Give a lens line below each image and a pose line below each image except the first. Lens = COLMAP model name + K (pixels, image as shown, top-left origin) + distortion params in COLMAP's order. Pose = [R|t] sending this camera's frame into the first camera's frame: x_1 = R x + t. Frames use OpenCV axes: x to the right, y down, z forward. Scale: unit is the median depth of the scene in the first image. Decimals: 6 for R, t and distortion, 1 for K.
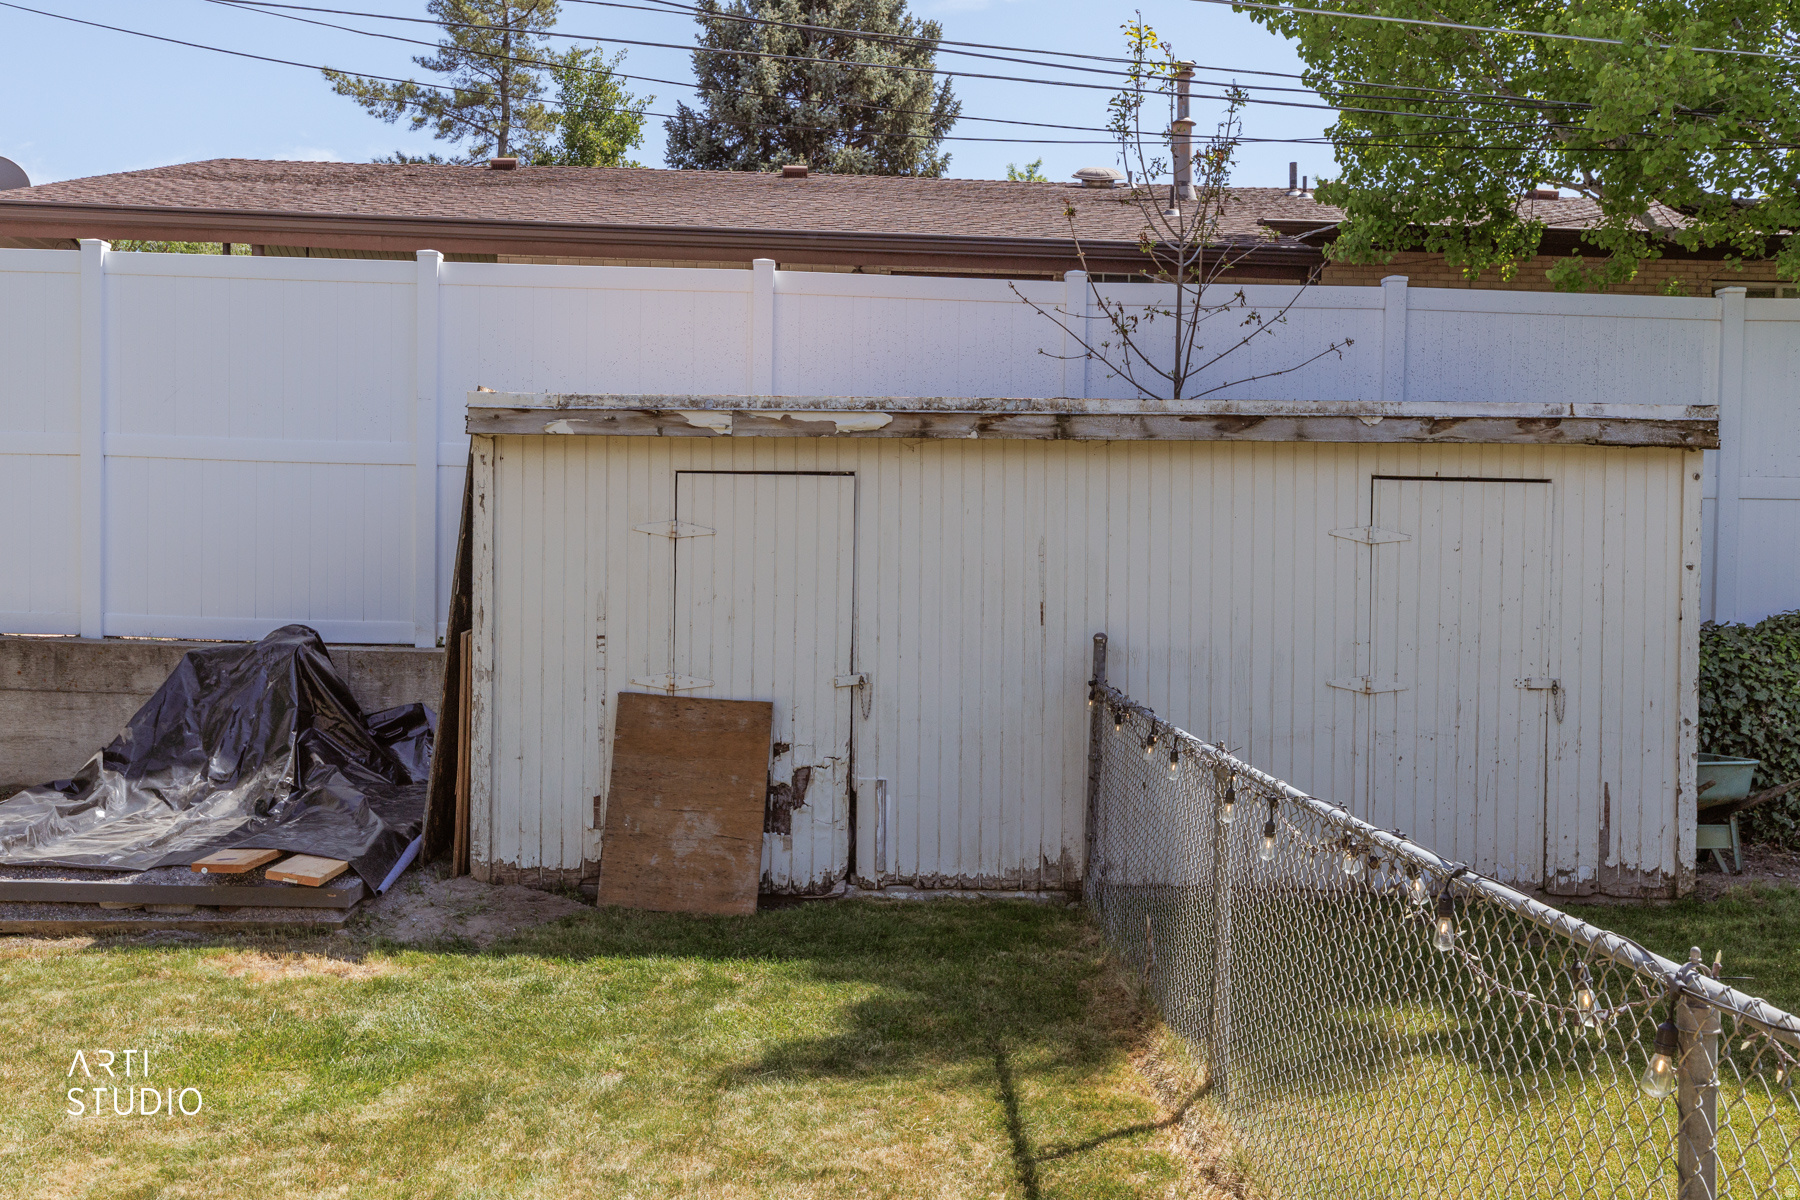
lens RADIAL K [[1708.9, 0, 900.1], [0, 1708.9, 597.6], [0, 0, 1]] dist [0.013465, 0.000000]
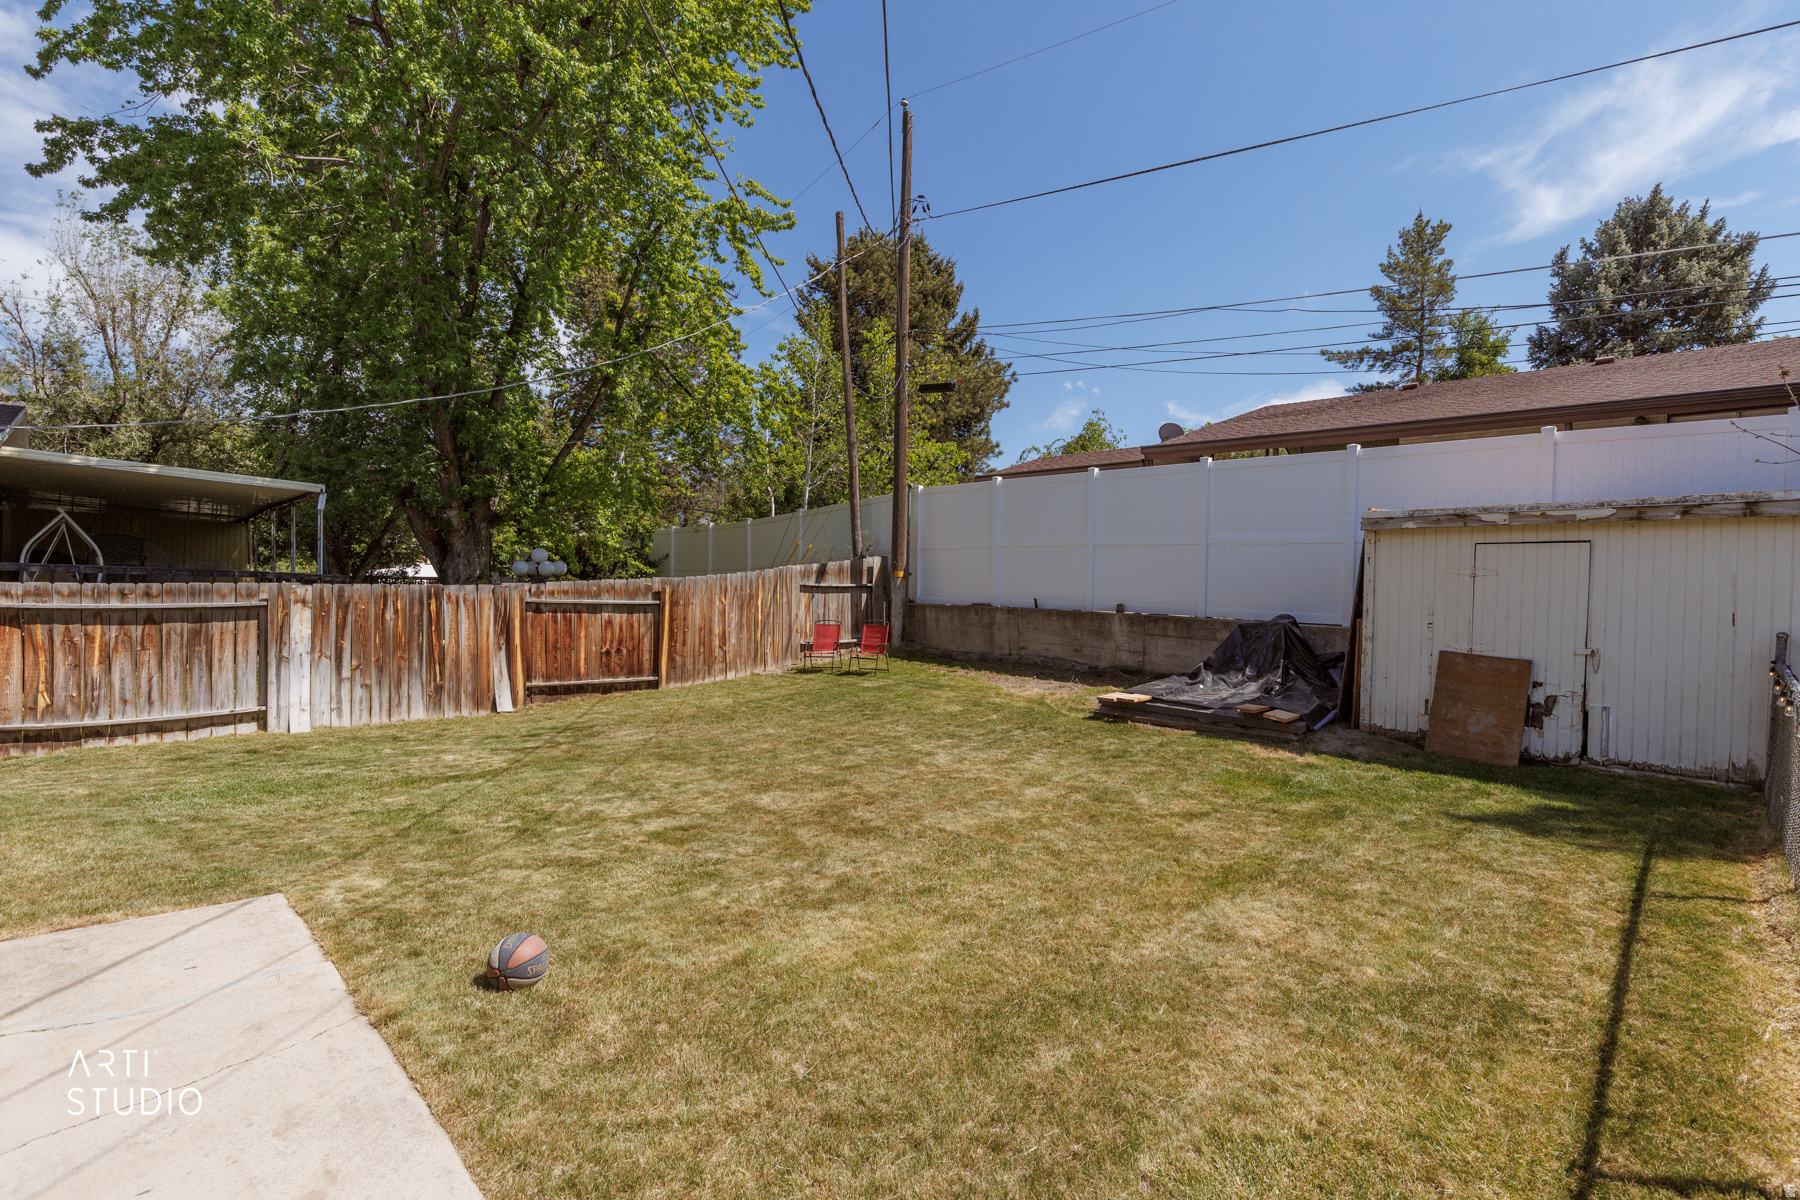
lens RADIAL K [[808.9, 0, 902.2], [0, 808.9, 604.3], [0, 0, 1]] dist [0.008122, -0.002515]
pose [[0.691710, 0.018890, -0.721928, 0.093923], [-0.017400, 0.999804, 0.009489, 0.001054], [0.721966, 0.005998, 0.691903, -0.156373]]
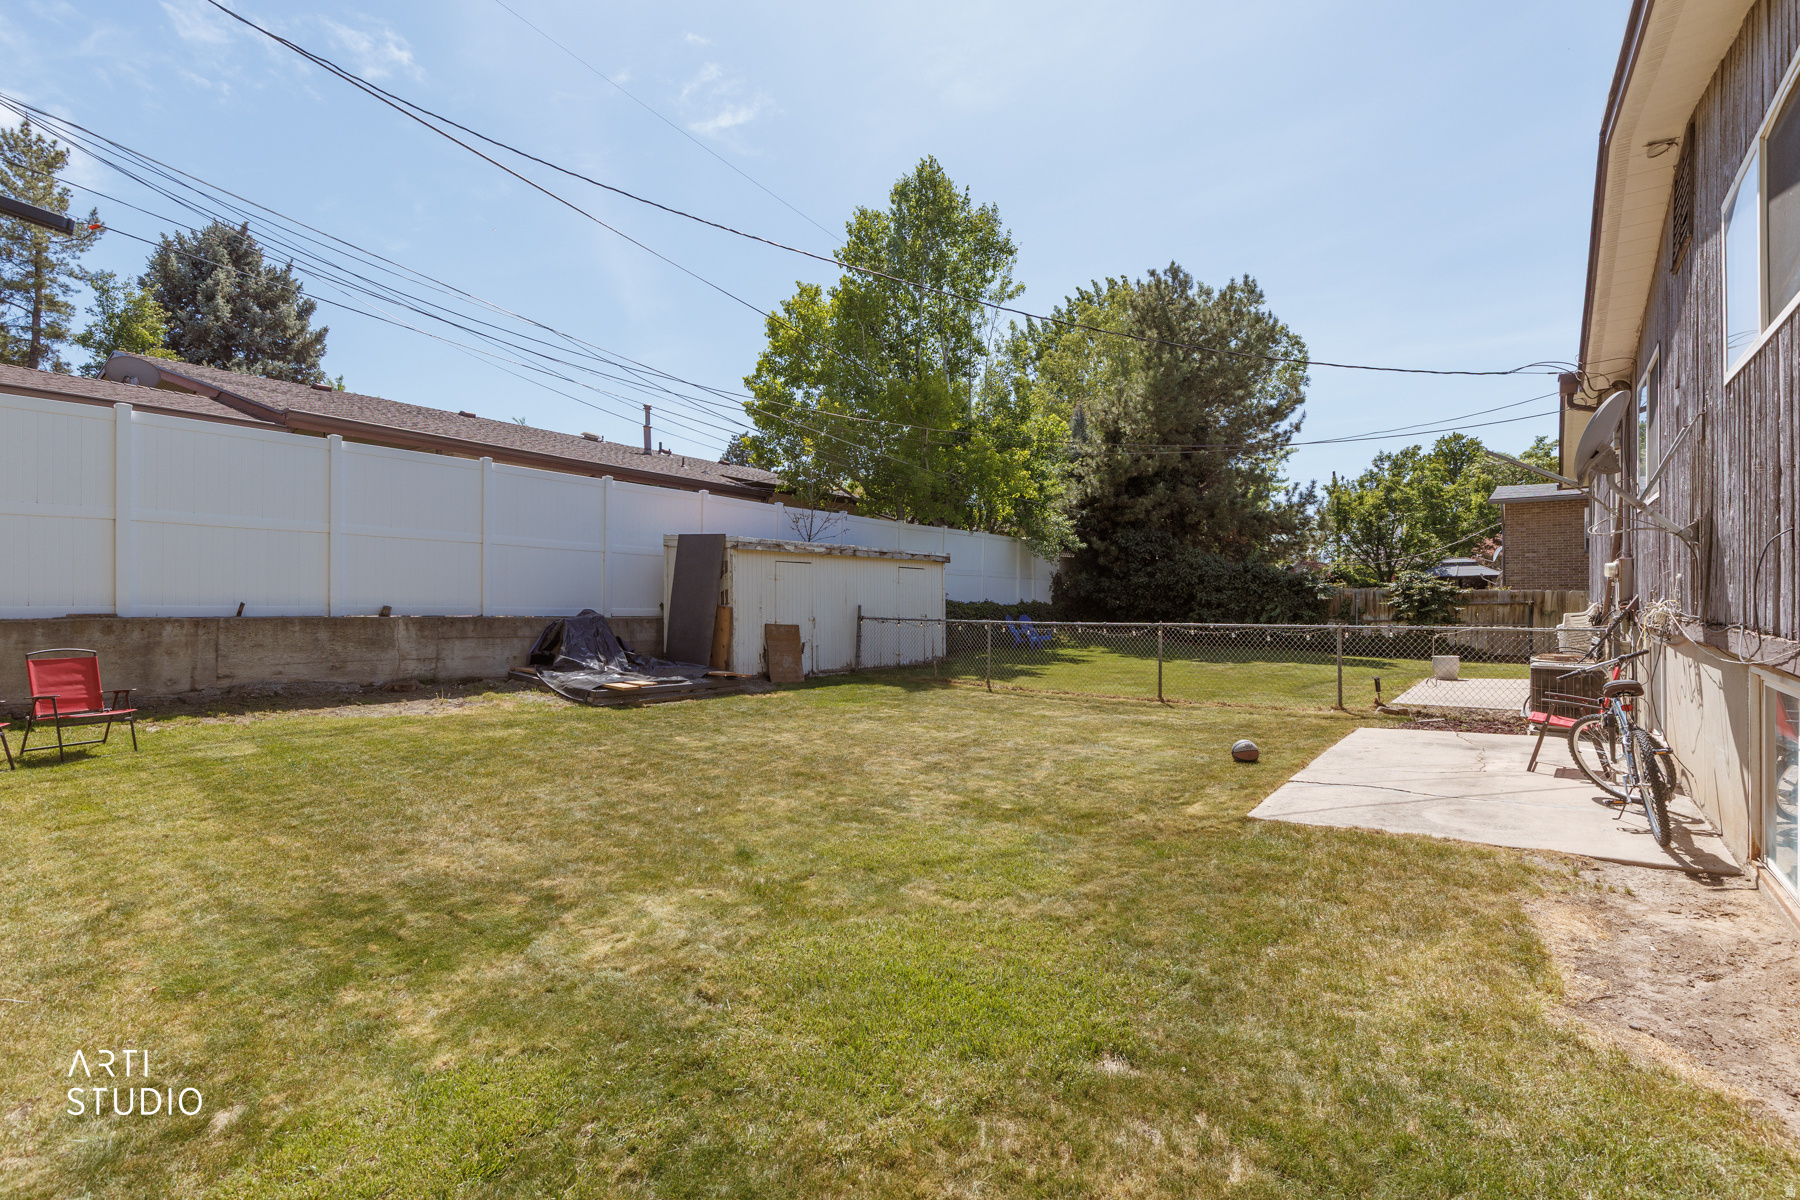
lens RADIAL K [[808.9, 0, 906.5], [0, 808.9, 598.5], [0, 0, 1]] dist [0.008122, -0.002515]
pose [[0.630579, -0.007771, 0.776086, -1.256151], [0.016940, 0.999849, -0.003753, 0.014577], [-0.775940, 0.015513, 0.630615, -0.271644]]
